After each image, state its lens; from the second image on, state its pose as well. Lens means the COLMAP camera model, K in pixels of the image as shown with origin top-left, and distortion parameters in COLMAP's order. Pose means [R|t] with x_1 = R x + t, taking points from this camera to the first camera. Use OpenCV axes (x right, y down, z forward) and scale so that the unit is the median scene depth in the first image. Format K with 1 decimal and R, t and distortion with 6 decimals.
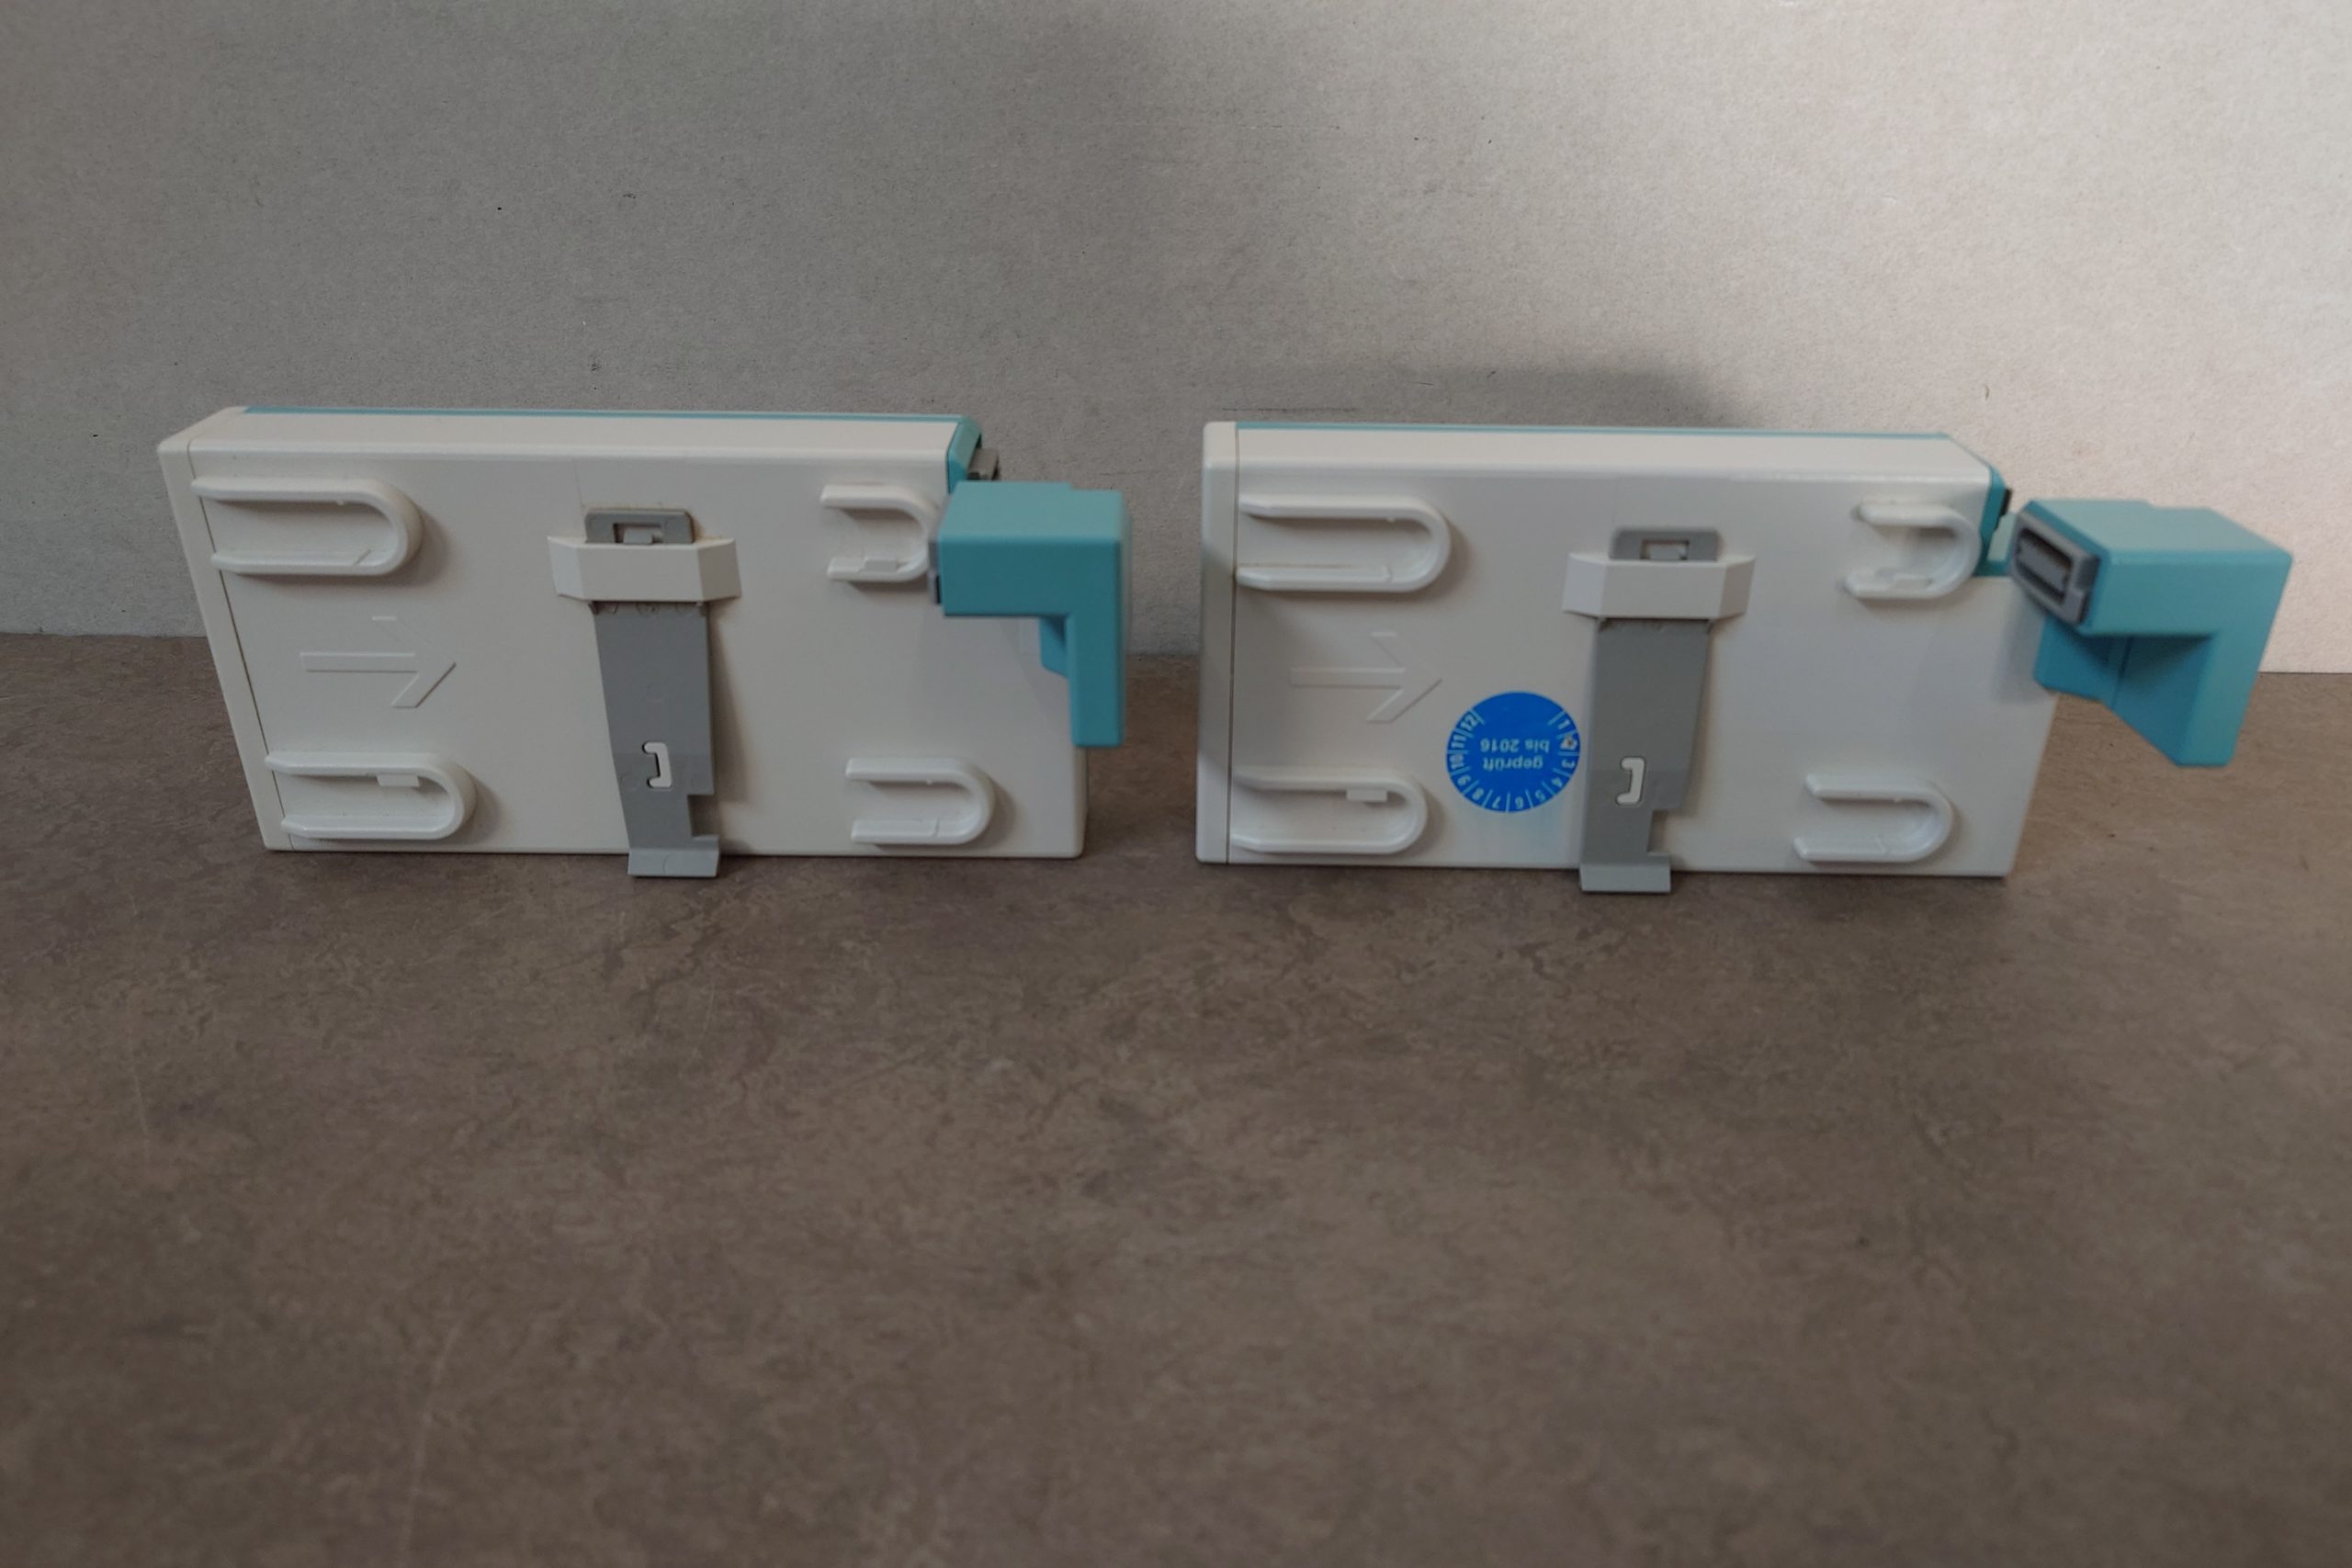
lens RADIAL K [[1668.3, 0, 1185.7], [0, 1668.3, 794.6], [0, 0, 1]] dist [0.006546, 0.002355]
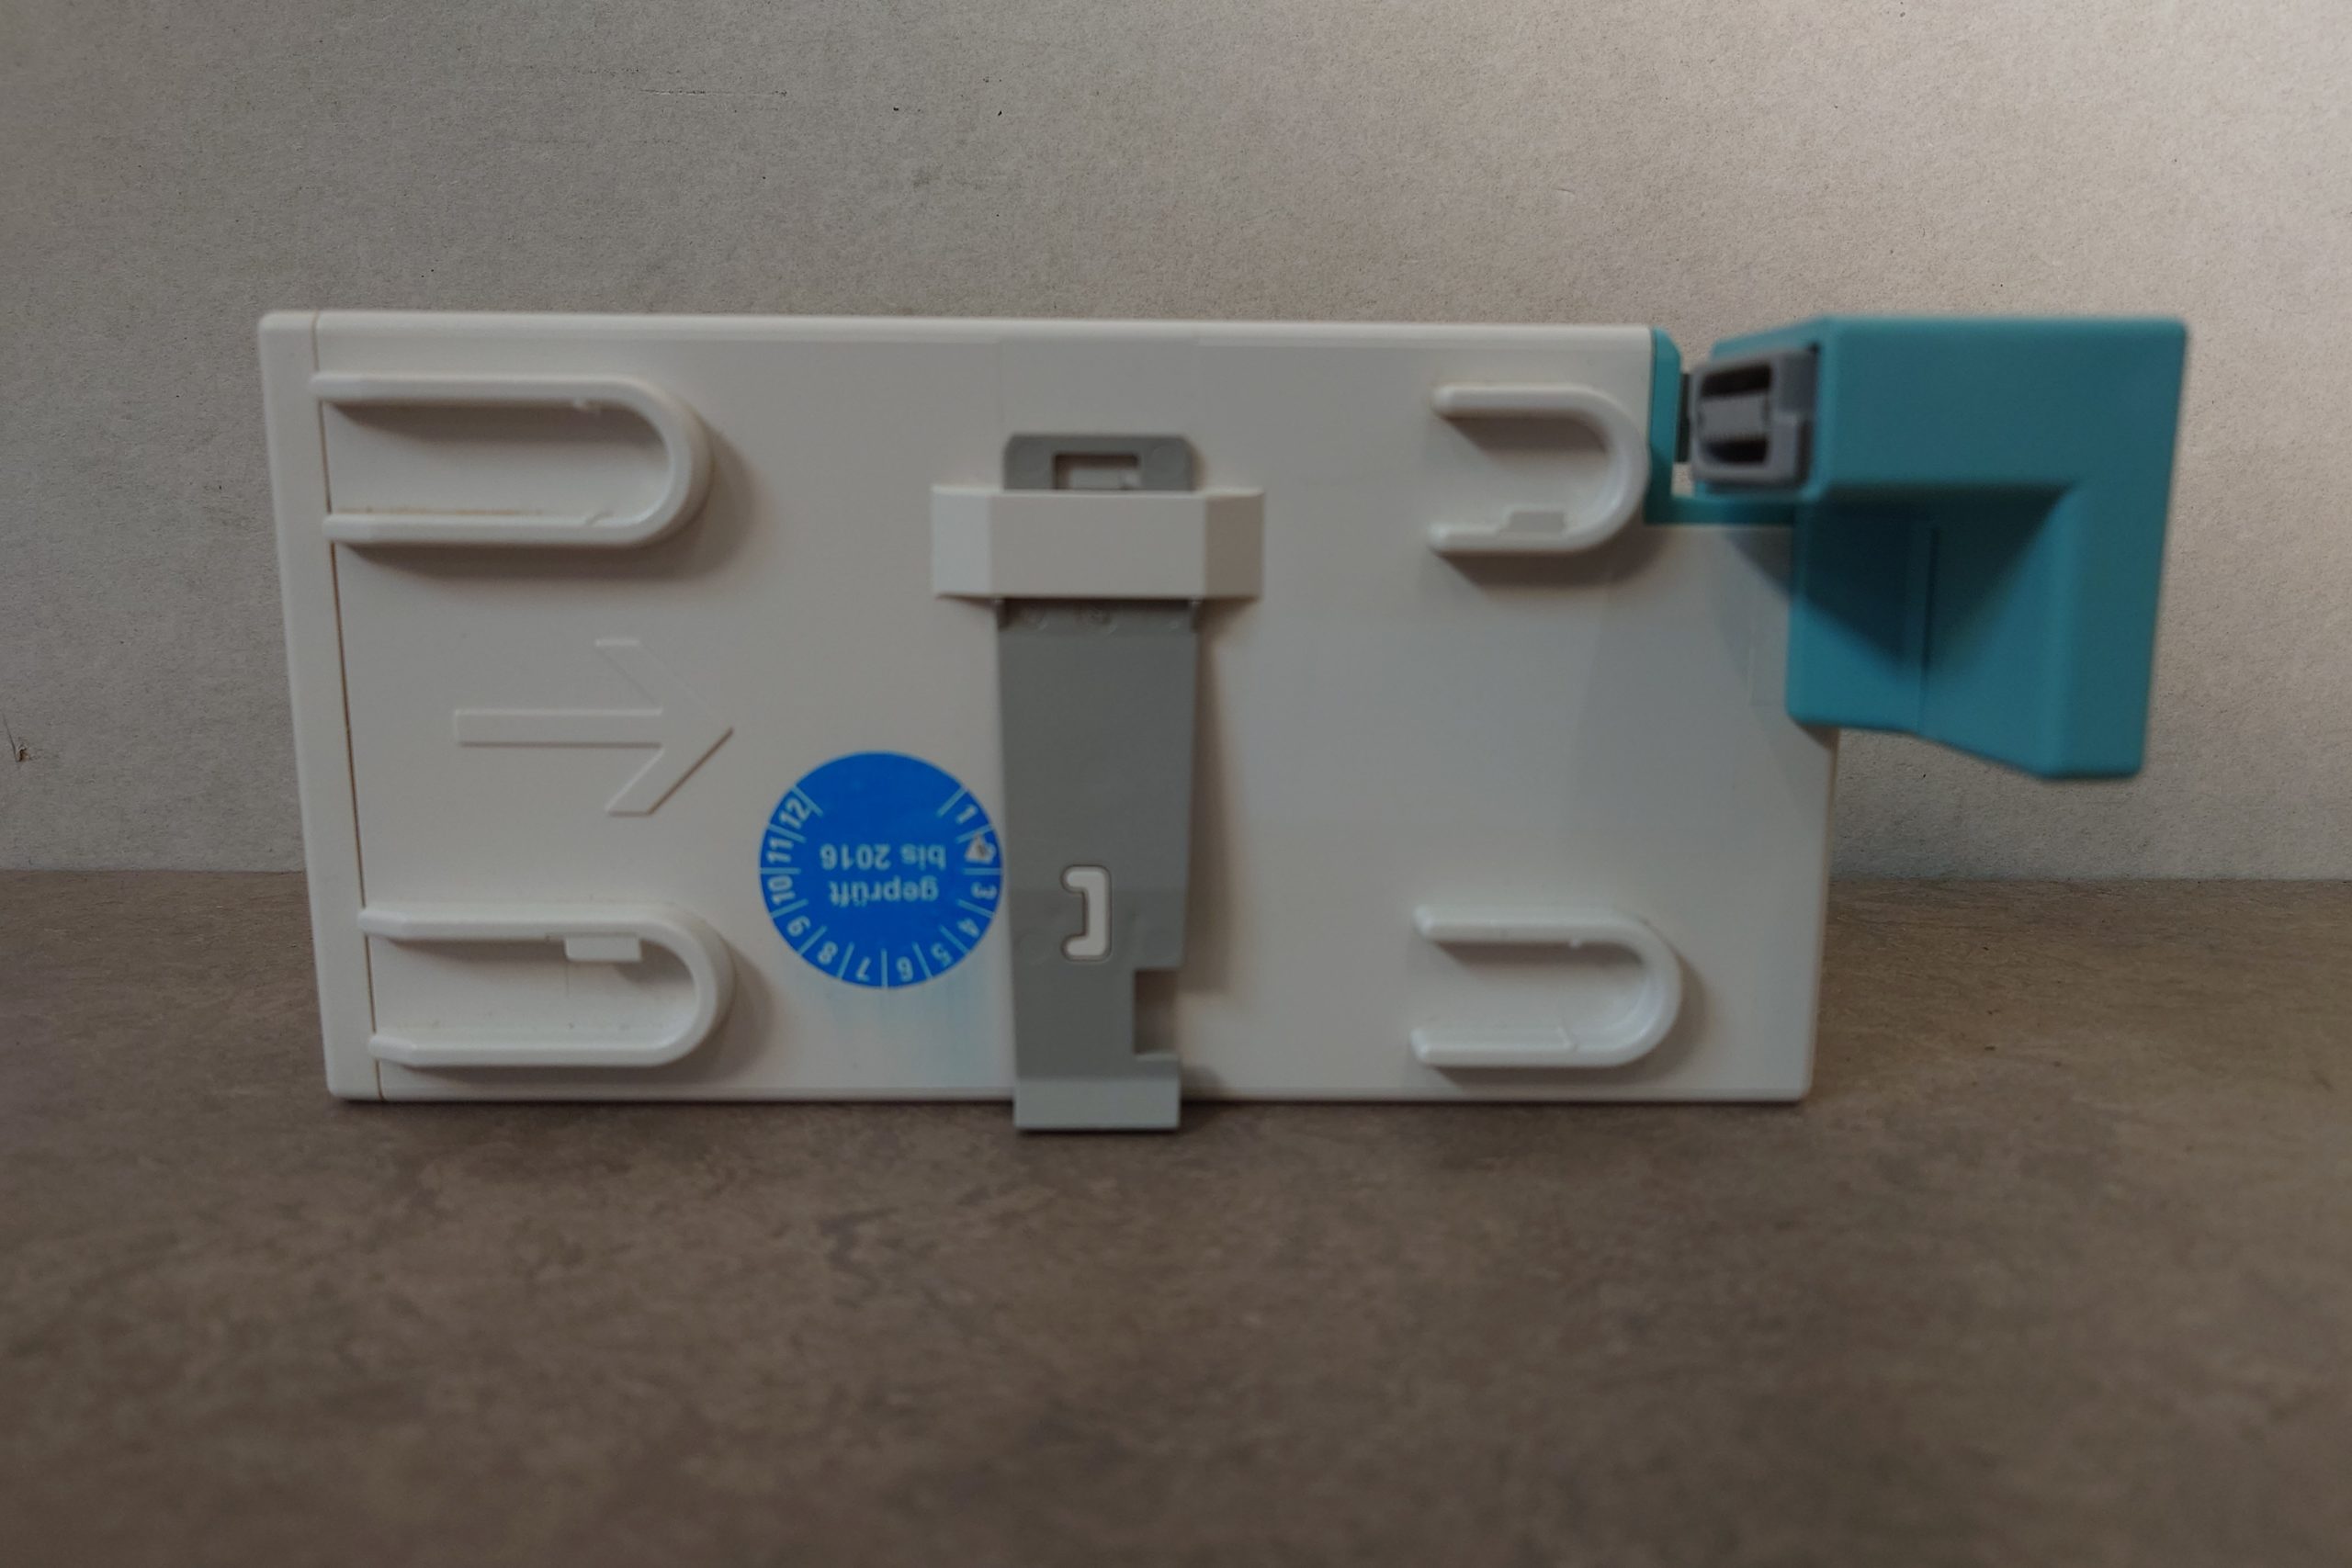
lens RADIAL K [[1685.1, 0, 1193.9], [0, 1685.1, 803.6], [0, 0, 1]] dist [0.005154, 0.000868]
pose [[0.999375, -0.008714, 0.034257, 0.284515], [0.017837, 0.961020, -0.275902, 0.110282], [-0.030517, 0.276341, 0.960575, 0.464201]]
